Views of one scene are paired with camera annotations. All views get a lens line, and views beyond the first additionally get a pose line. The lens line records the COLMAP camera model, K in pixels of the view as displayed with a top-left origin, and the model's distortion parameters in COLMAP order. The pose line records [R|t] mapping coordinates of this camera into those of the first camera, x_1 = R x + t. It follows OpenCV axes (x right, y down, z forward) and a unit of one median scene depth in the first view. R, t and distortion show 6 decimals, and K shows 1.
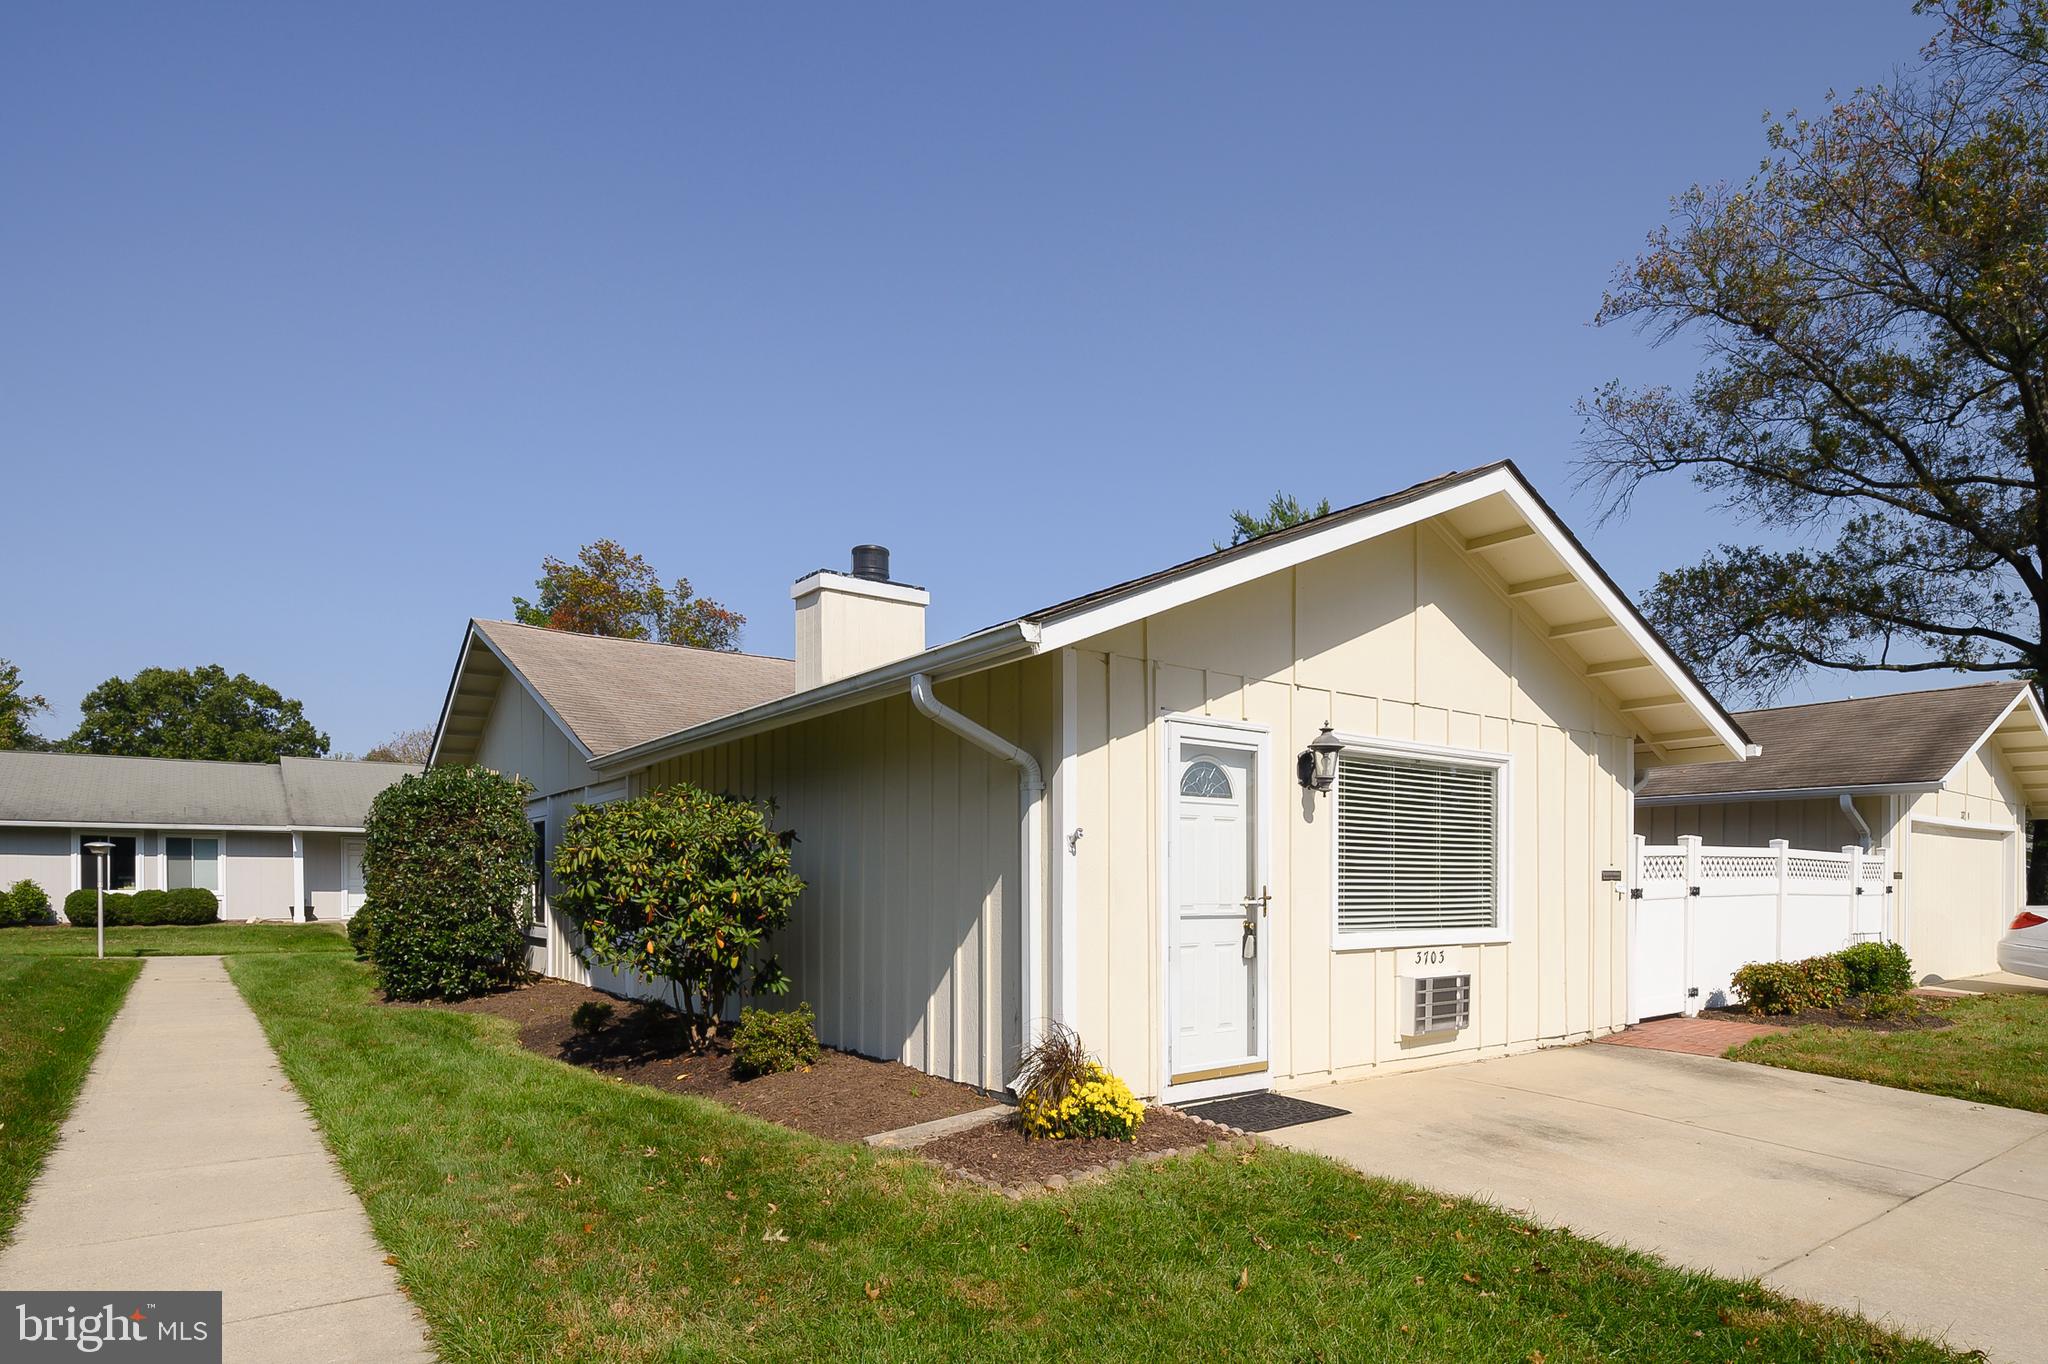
lens RADIAL K [[1119.6, 0, 1014.2], [0, 1119.6, 653.6], [0, 0, 1]] dist [-0.001135, -0.001047]
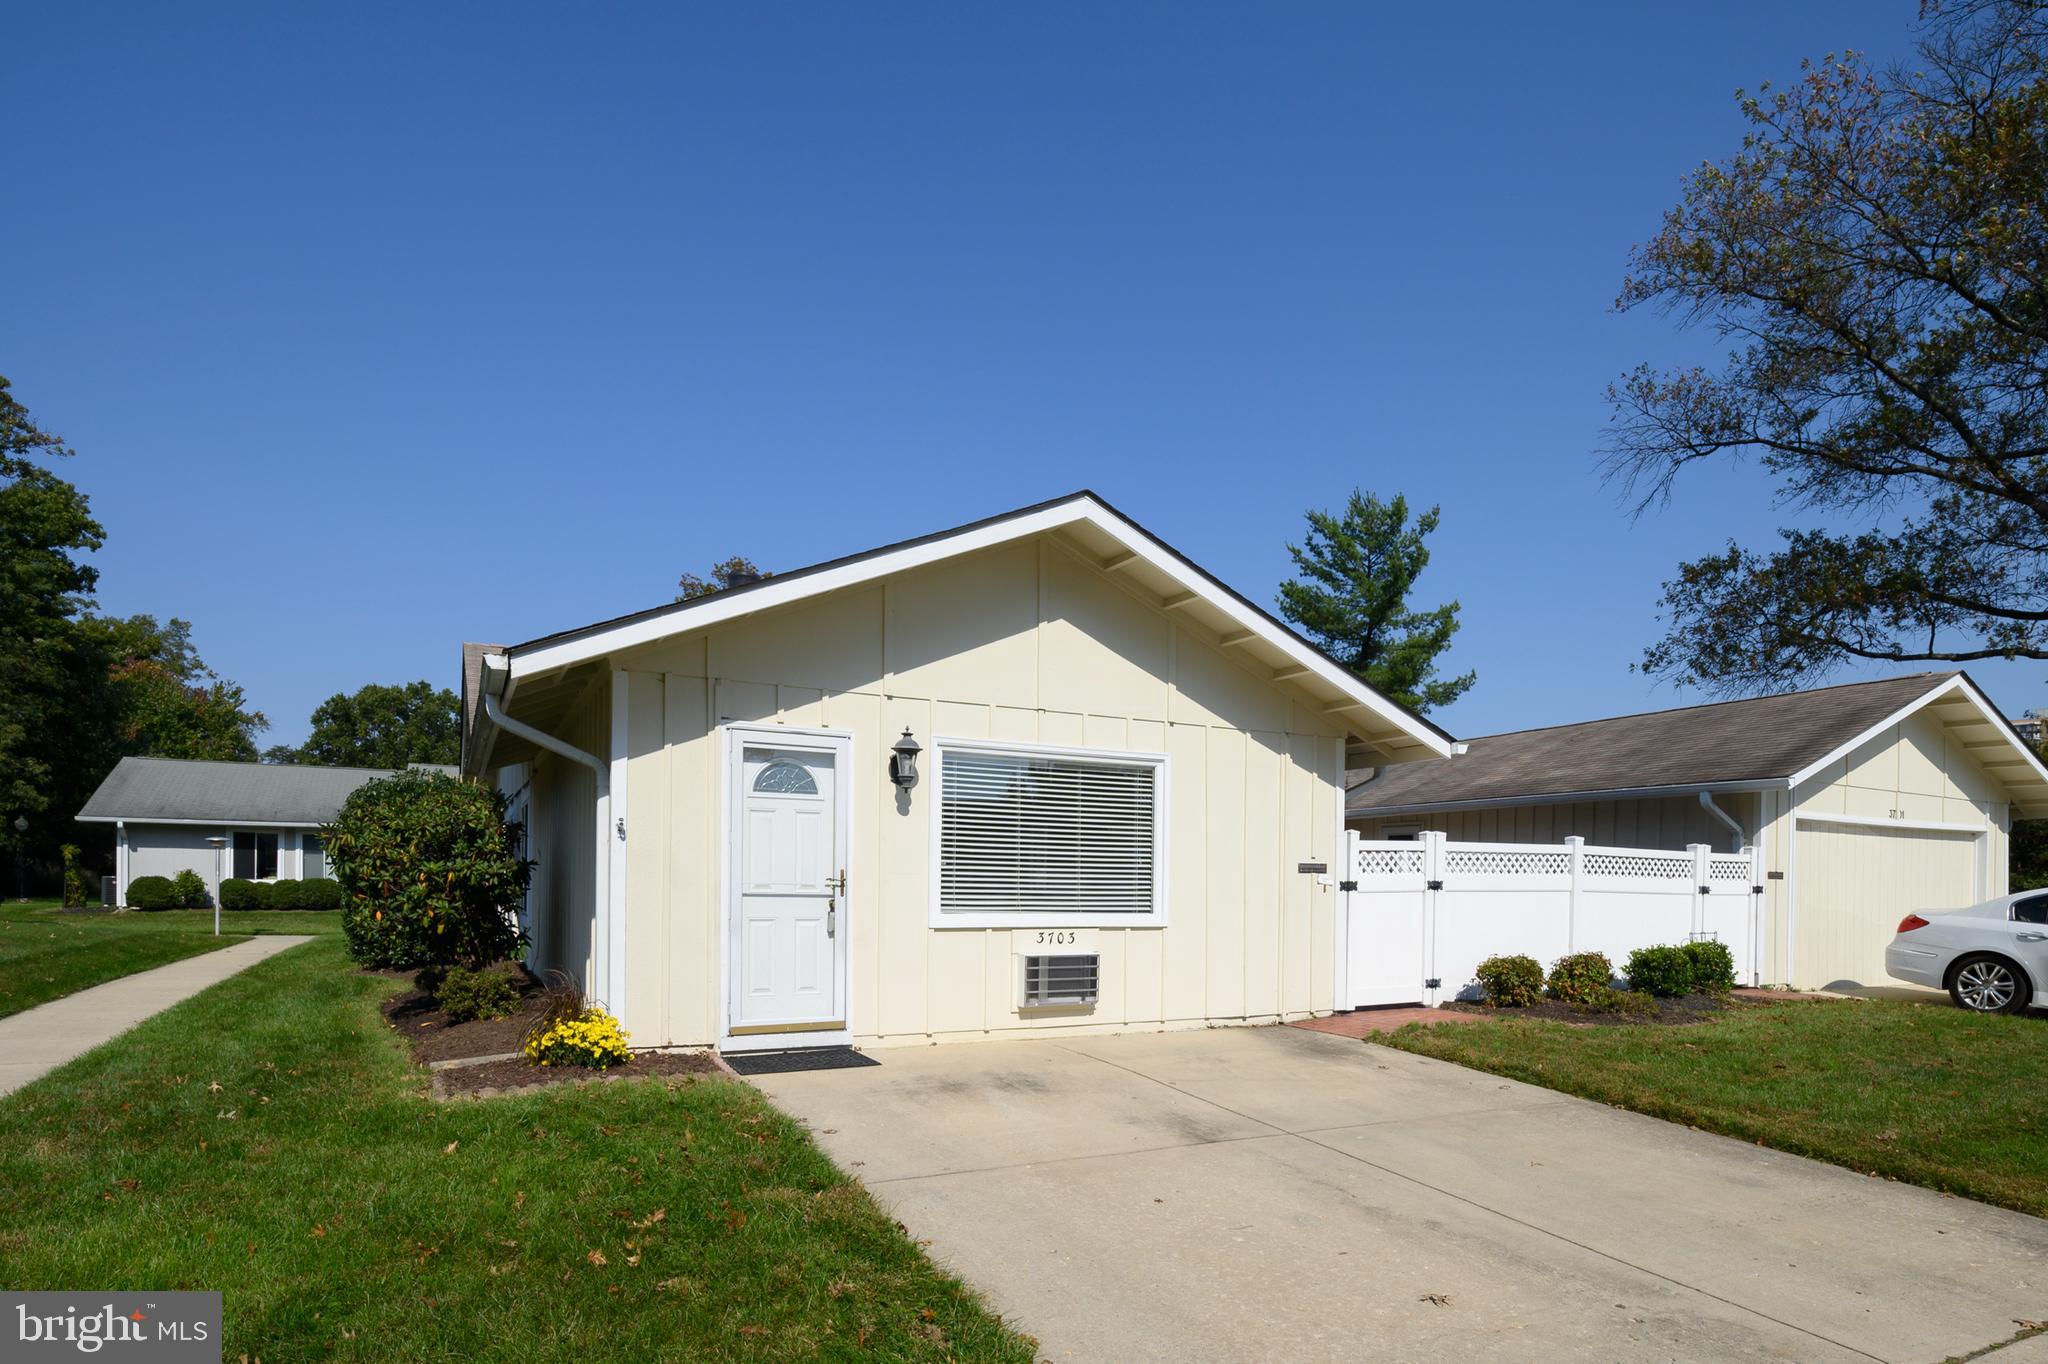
lens RADIAL K [[1105.9, 0, 988.1], [0, 1105.9, 633.3], [0, 0, 1]] dist [-0.002867, -0.001168]
pose [[0.988326, -0.024008, -0.150451, 0.378183], [0.020722, 0.999512, -0.023373, -0.005372], [0.150939, 0.019982, 0.988341, -0.080584]]
